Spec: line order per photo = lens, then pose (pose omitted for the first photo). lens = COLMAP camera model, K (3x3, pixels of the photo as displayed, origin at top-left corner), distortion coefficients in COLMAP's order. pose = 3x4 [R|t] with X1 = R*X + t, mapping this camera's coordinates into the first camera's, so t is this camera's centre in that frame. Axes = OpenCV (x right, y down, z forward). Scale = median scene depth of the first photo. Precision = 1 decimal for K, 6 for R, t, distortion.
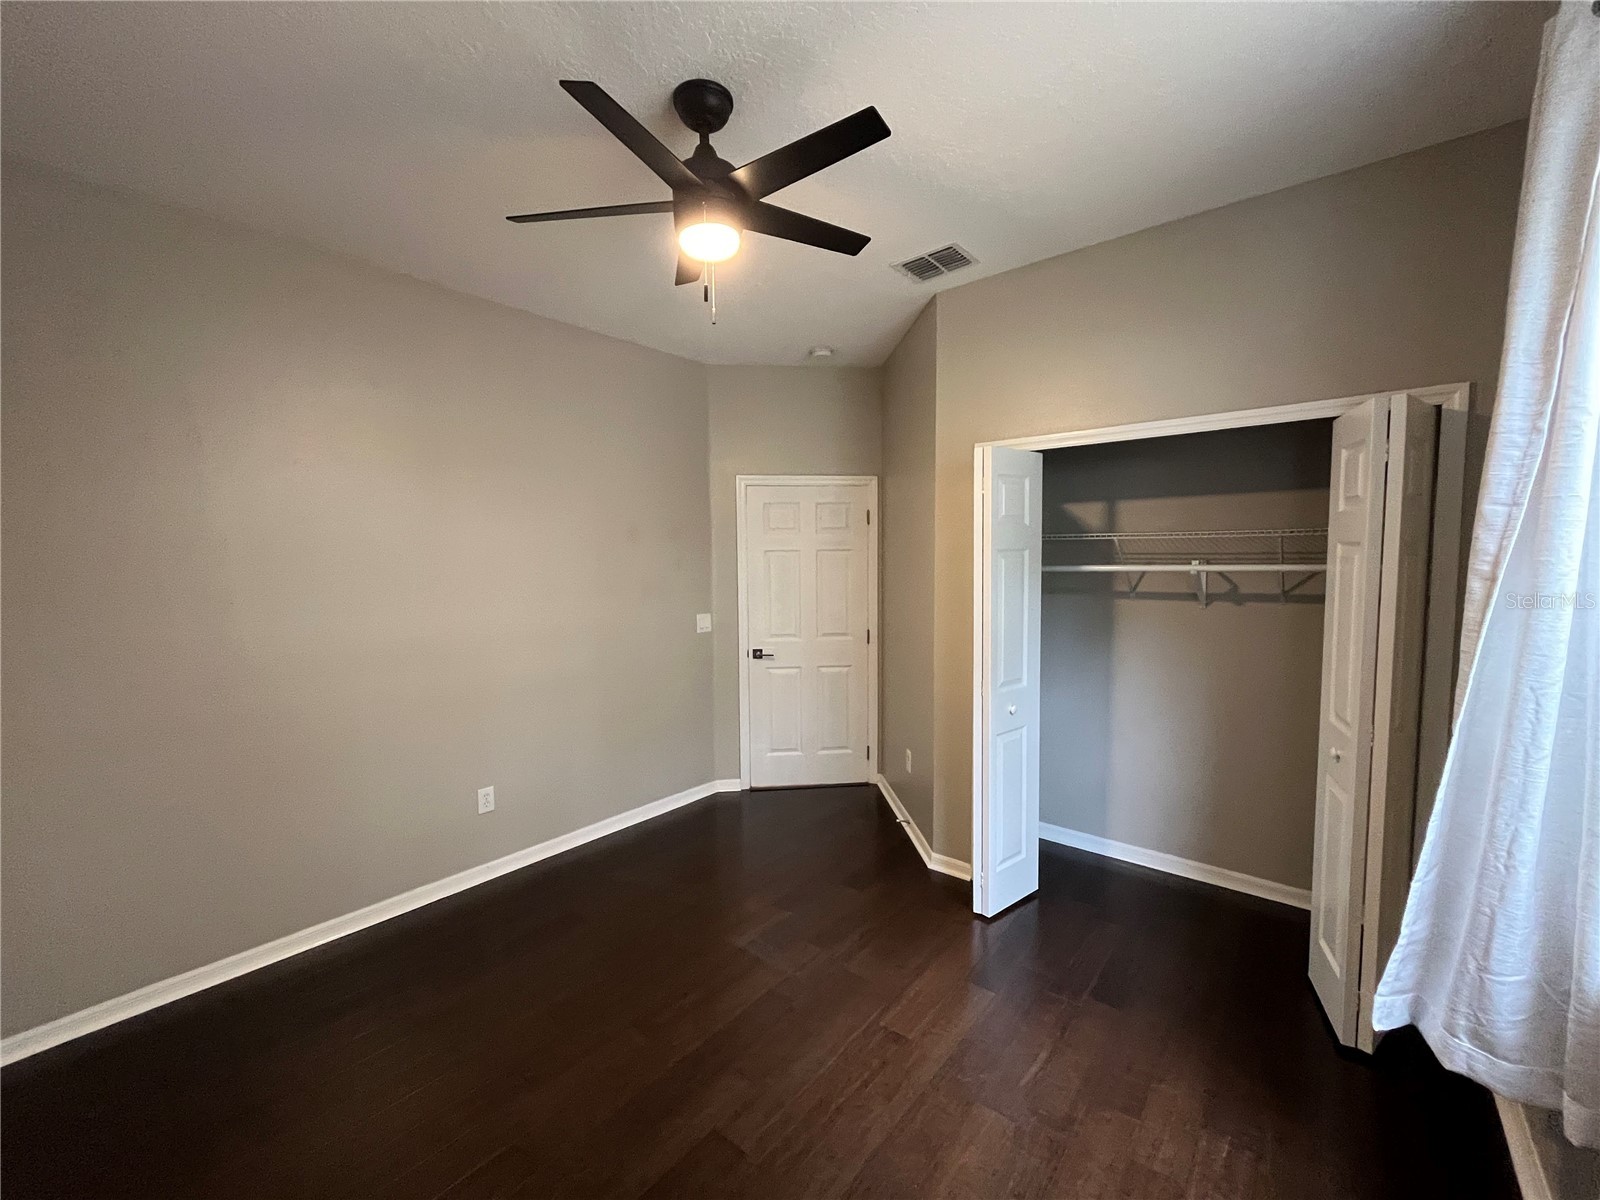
lens RADIAL K [[645.0, 0, 794.4], [0, 645.0, 600.3], [0, 0, 1]] dist [-0.001128, -0.000125]
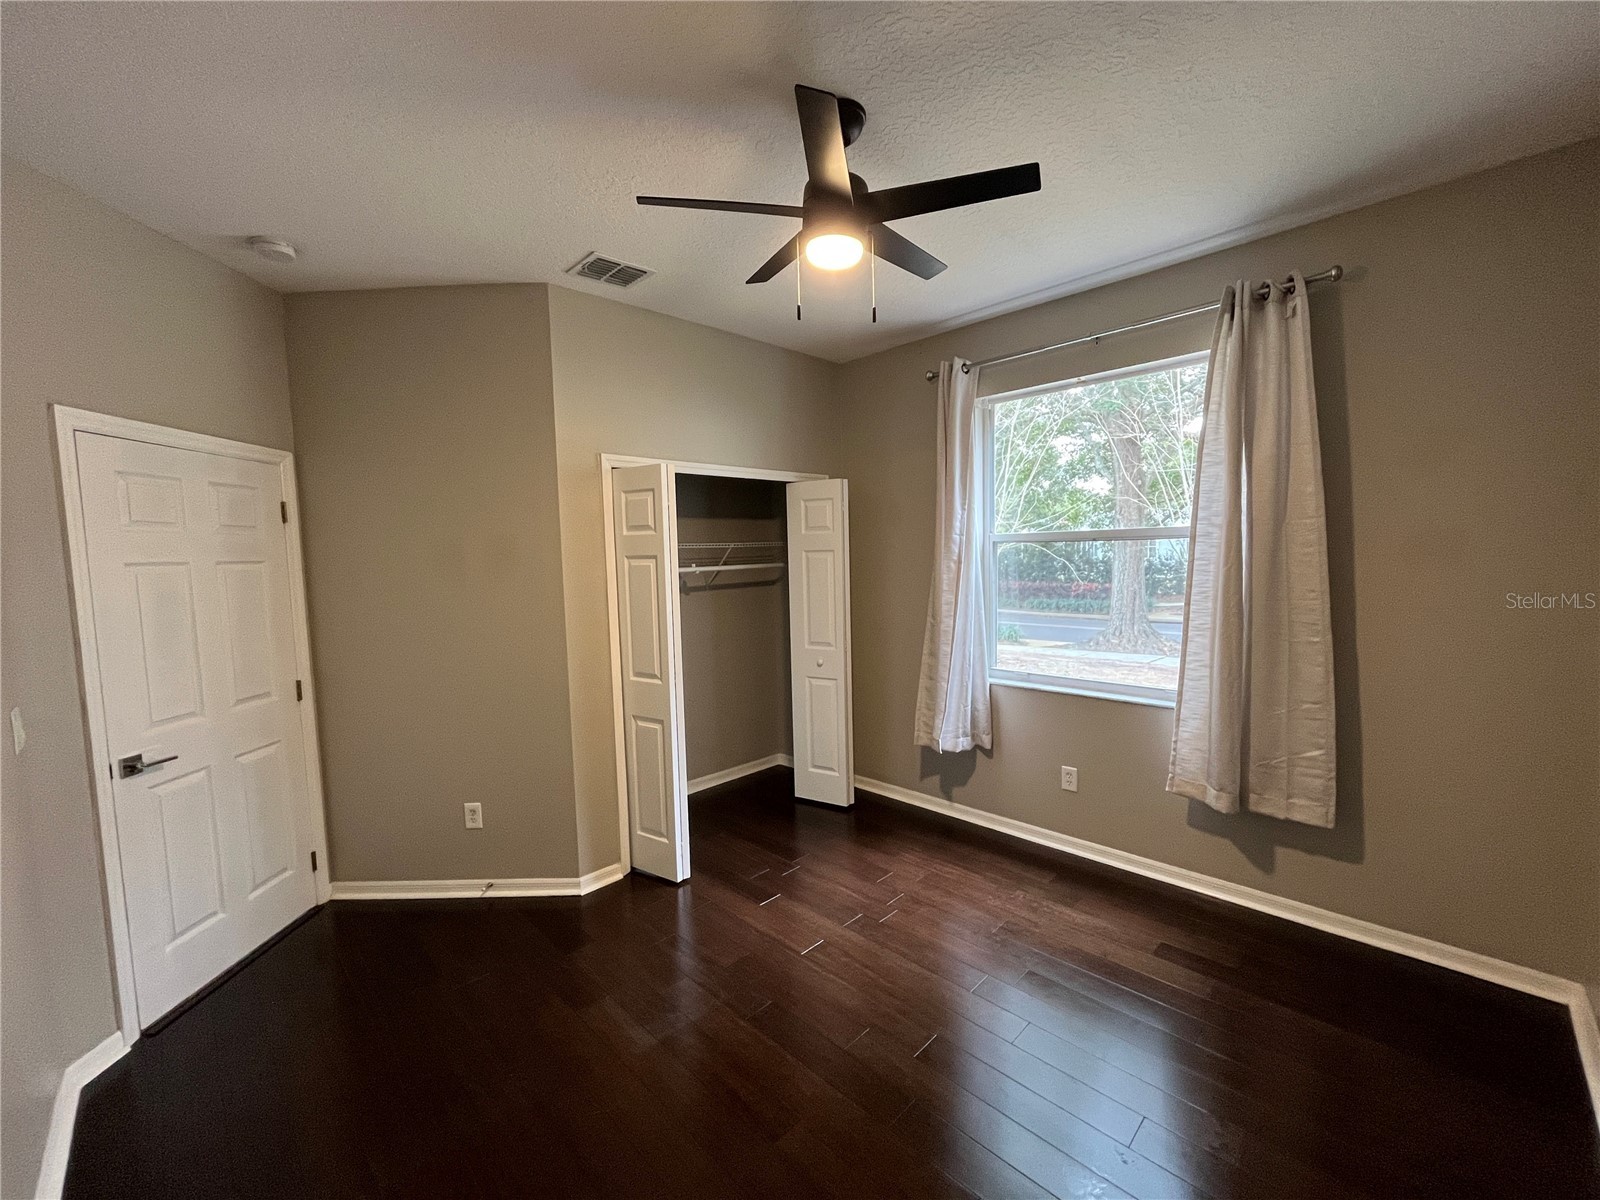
lens RADIAL K [[645.0, 0, 788.0], [0, 645.0, 600.9], [0, 0, 1]] dist [-0.001128, -0.000125]
pose [[0.102778, -0.062400, 0.992745, -0.704380], [0.094438, 0.994134, 0.052710, -0.033668], [-0.990211, 0.088336, 0.108068, 0.596165]]
